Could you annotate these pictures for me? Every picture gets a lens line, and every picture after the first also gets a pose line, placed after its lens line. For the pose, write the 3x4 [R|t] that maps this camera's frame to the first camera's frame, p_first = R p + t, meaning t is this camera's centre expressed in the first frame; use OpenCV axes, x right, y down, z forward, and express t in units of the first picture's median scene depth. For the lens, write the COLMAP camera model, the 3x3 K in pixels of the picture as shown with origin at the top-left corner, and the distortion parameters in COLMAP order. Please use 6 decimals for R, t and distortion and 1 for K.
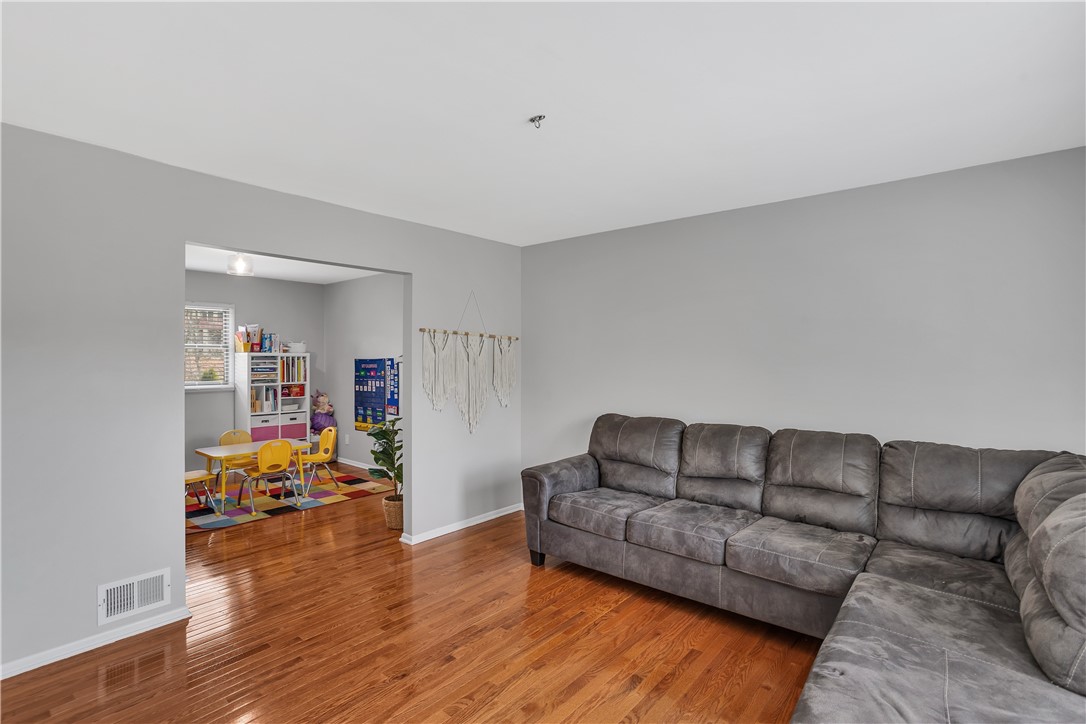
lens RADIAL K [[519.8, 0, 538.3], [0, 519.8, 364.1], [0, 0, 1]] dist [-0.001130, 0.001097]
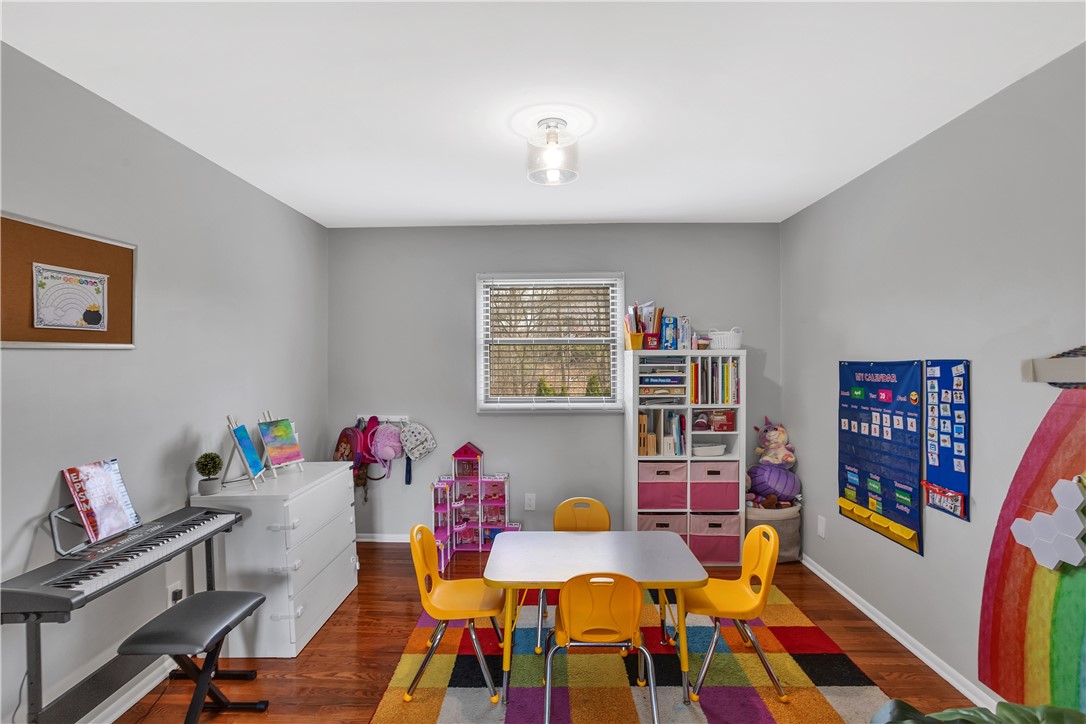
lens RADIAL K [[519.8, 0, 536.7], [0, 519.8, 366.2], [0, 0, 1]] dist [-0.001130, 0.001097]
pose [[0.631014, 0.008533, -0.775724, -0.171018], [-0.006638, 0.999962, 0.005600, -0.006437], [0.775743, 0.001616, 0.631047, 0.518728]]
